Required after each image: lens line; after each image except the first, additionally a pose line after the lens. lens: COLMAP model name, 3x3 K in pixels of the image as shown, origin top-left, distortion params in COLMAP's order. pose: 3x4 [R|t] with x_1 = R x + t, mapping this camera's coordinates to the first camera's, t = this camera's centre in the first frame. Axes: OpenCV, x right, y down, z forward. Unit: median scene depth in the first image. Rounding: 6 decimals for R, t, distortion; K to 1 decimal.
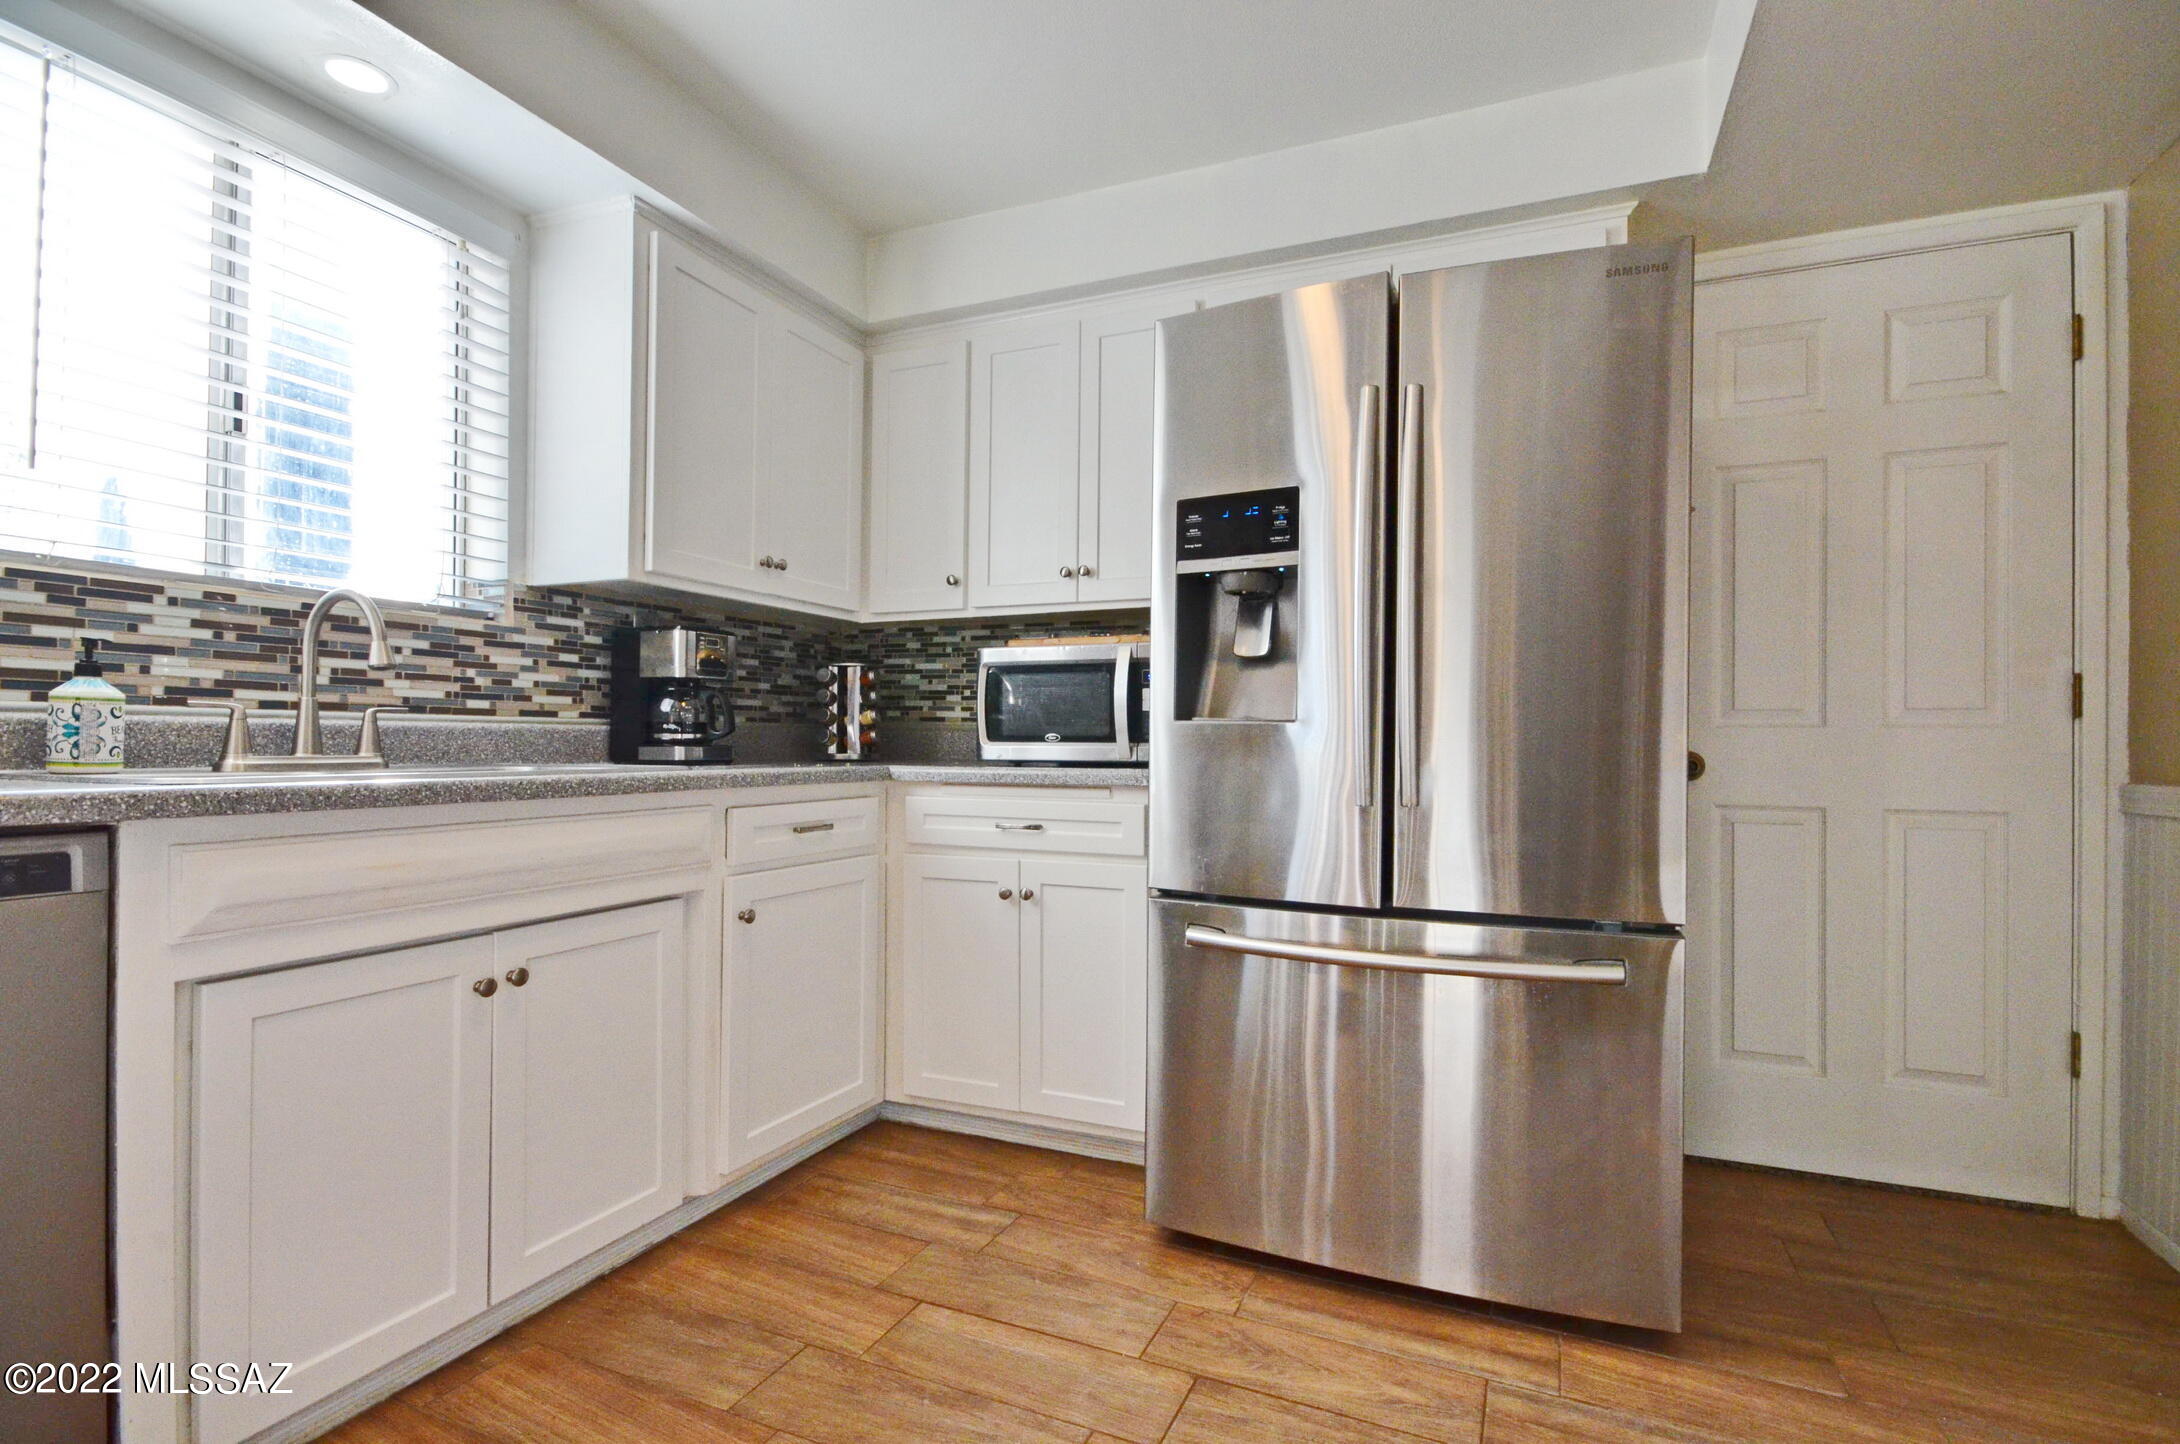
lens RADIAL K [[1017.3, 0, 1112.5], [0, 1017.3, 738.2], [0, 0, 1]] dist [0.000918, 0.000306]
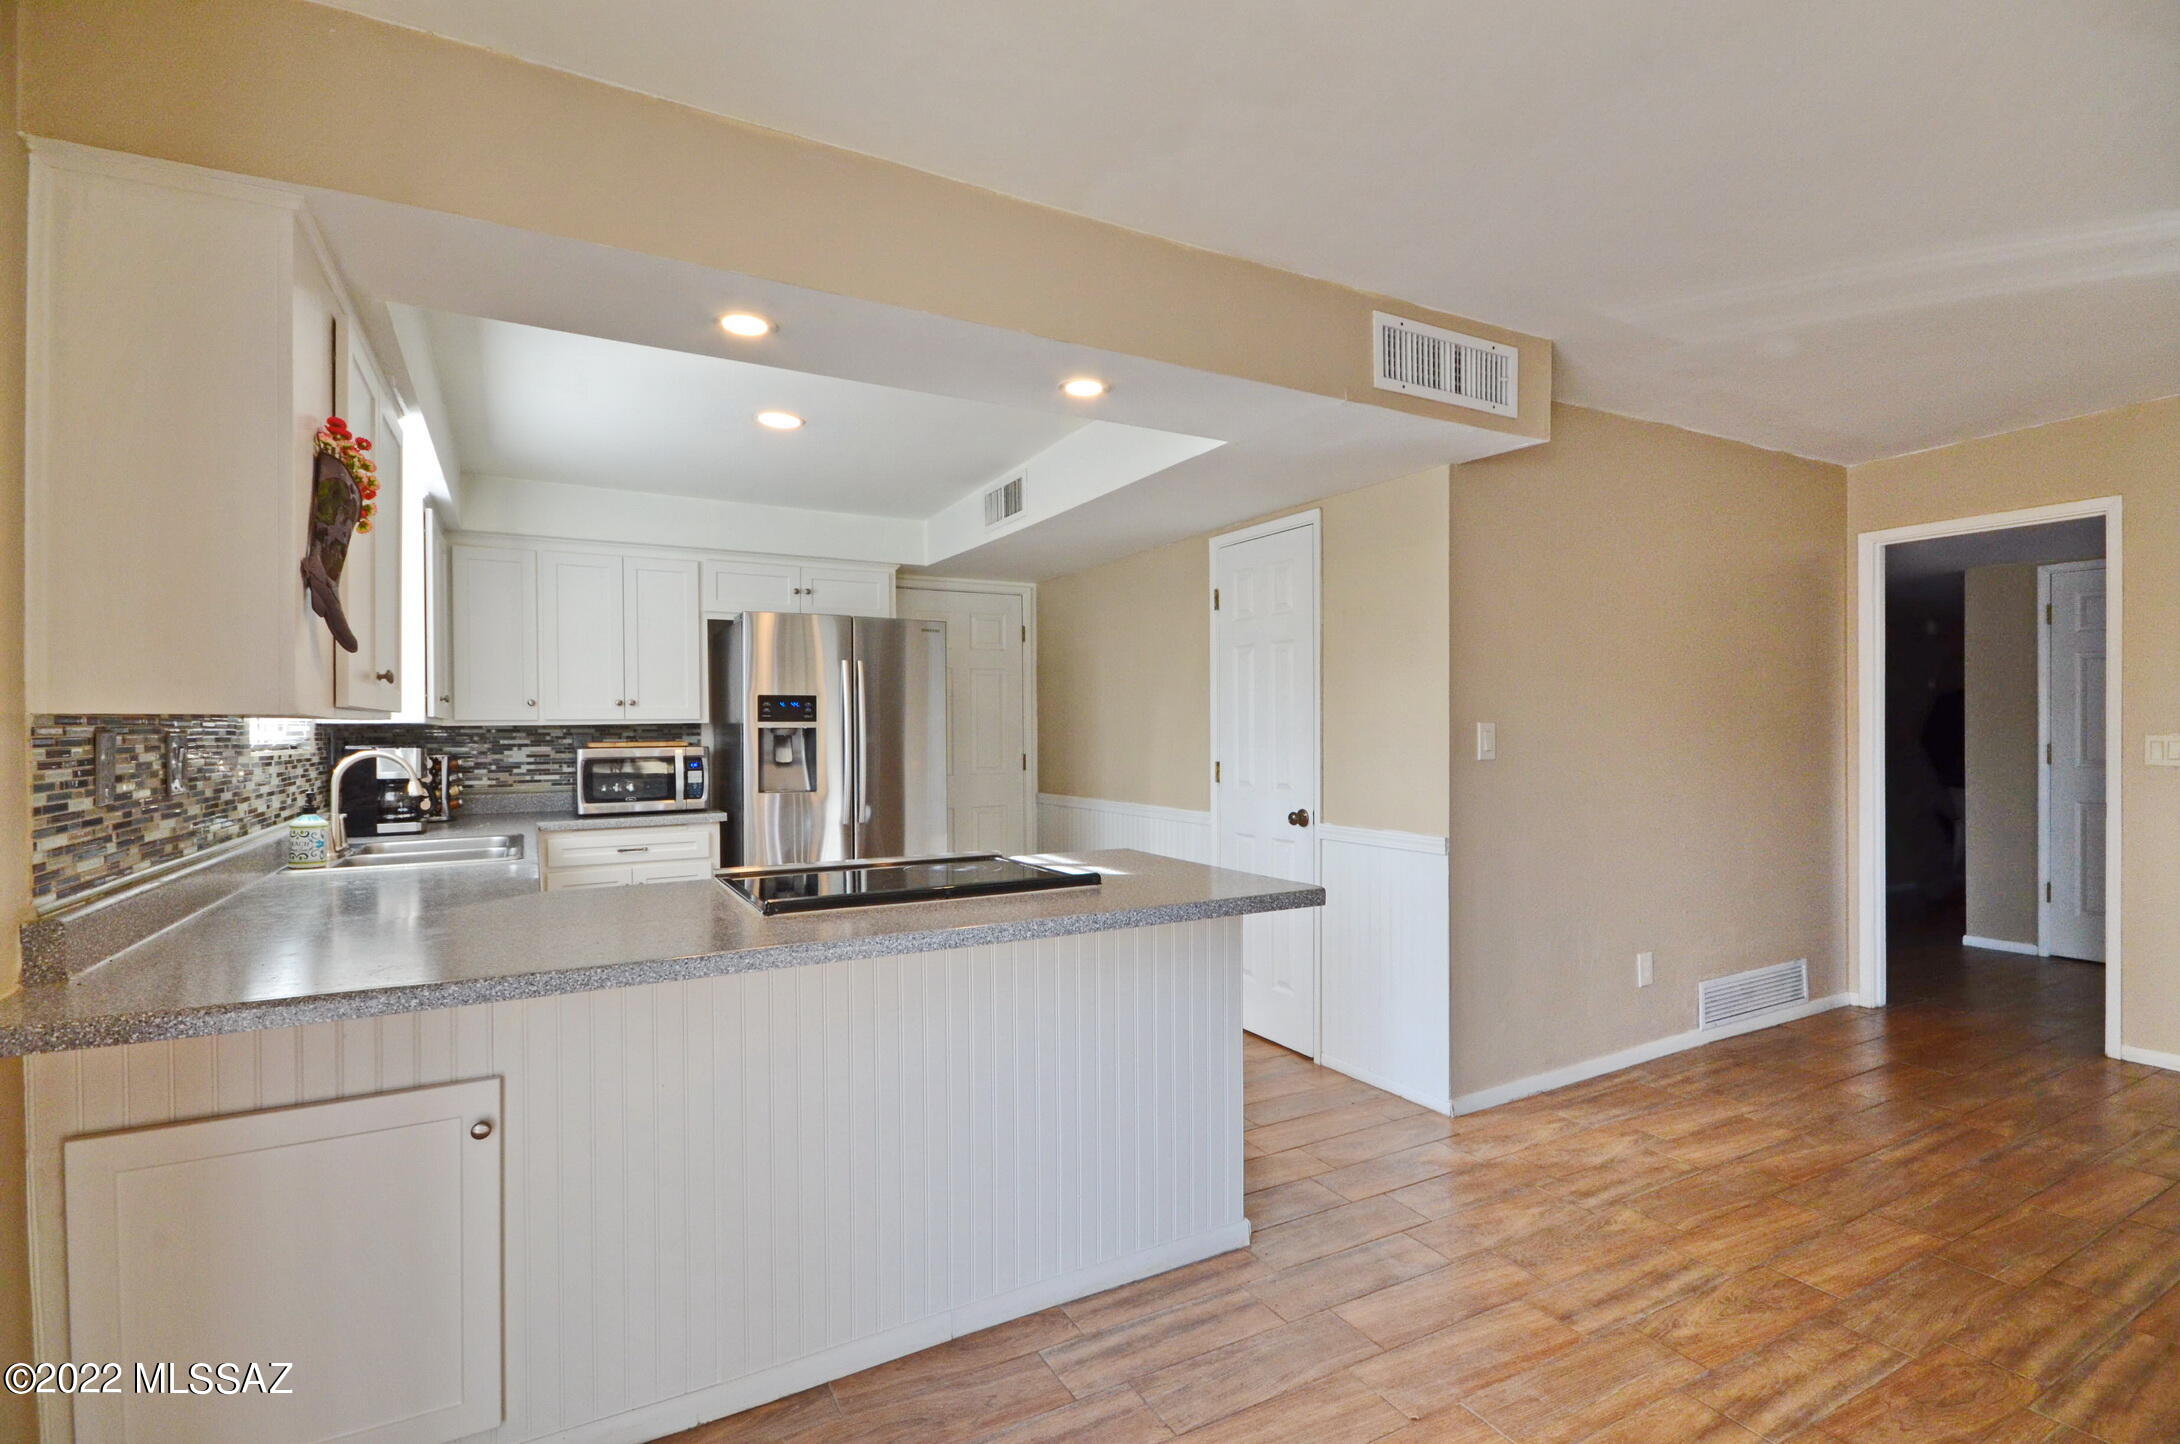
lens RADIAL K [[1017.3, 0, 1112.5], [0, 1017.3, 738.2], [0, 0, 1]] dist [0.000918, 0.000306]
pose [[0.611079, -0.019583, 0.791327, -1.087817], [0.010473, 0.999806, 0.016655, -0.146974], [-0.791500, -0.001890, 0.611166, -0.874724]]
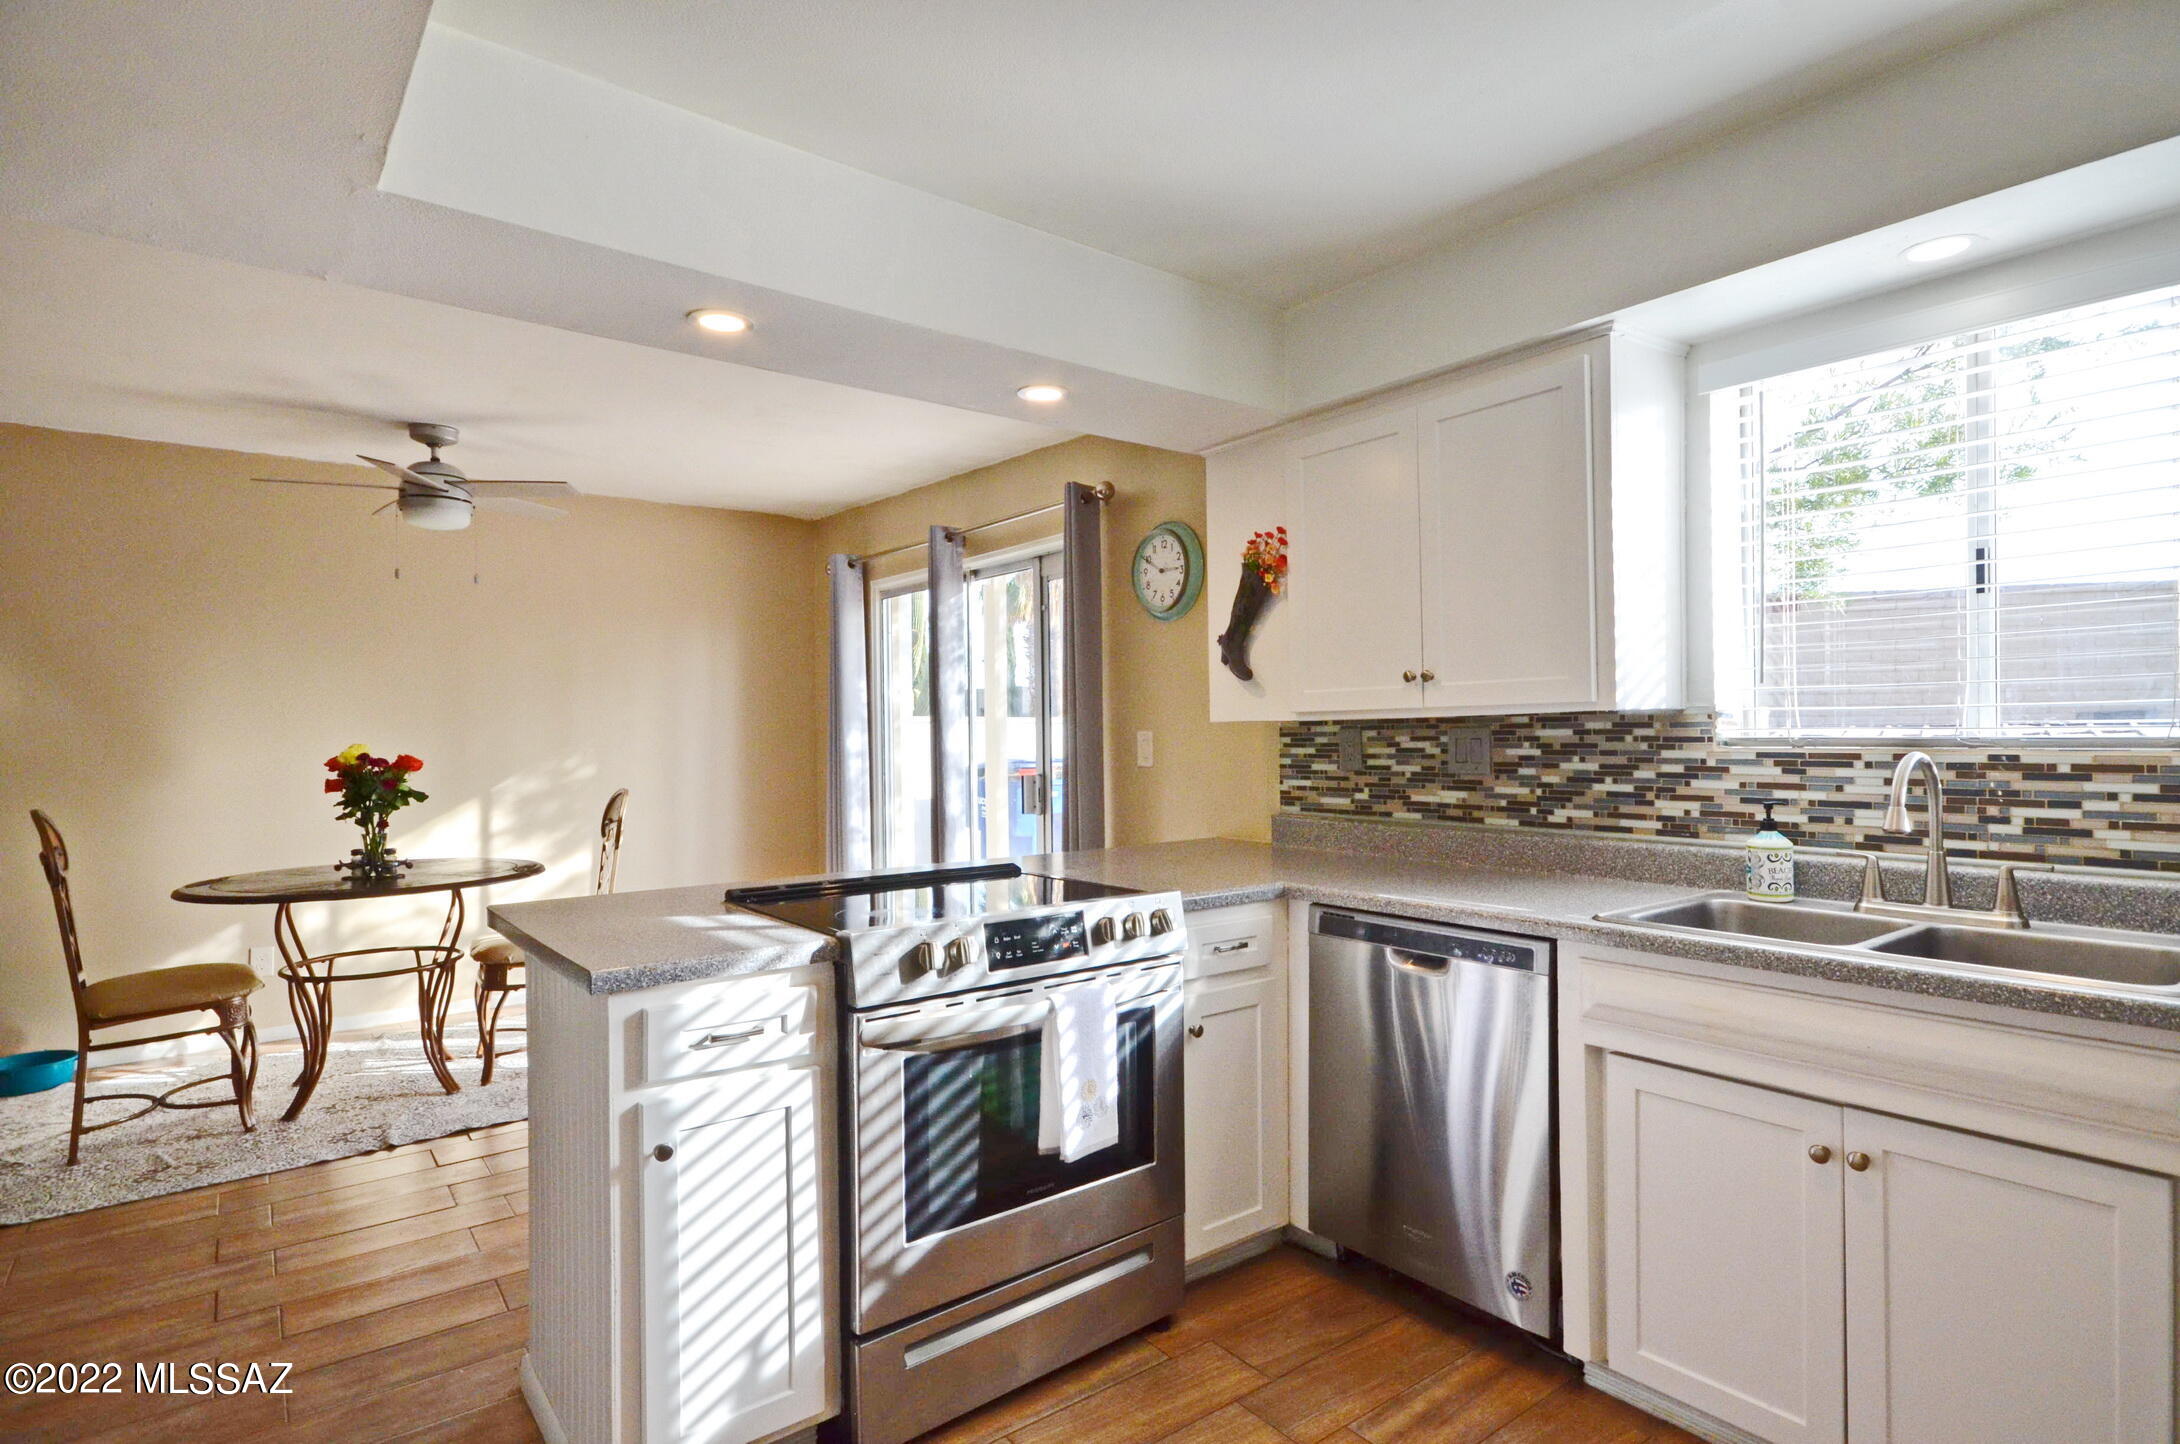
lens RADIAL K [[1092.9, 0, 1100.6], [0, 1092.9, 727.2], [0, 0, 1]] dist [0.003344, 0.000152]
pose [[-0.480771, -0.012927, -0.876751, 0.514933], [0.004399, 0.999843, -0.017155, -0.124536], [0.876835, -0.012104, -0.480639, 0.638180]]
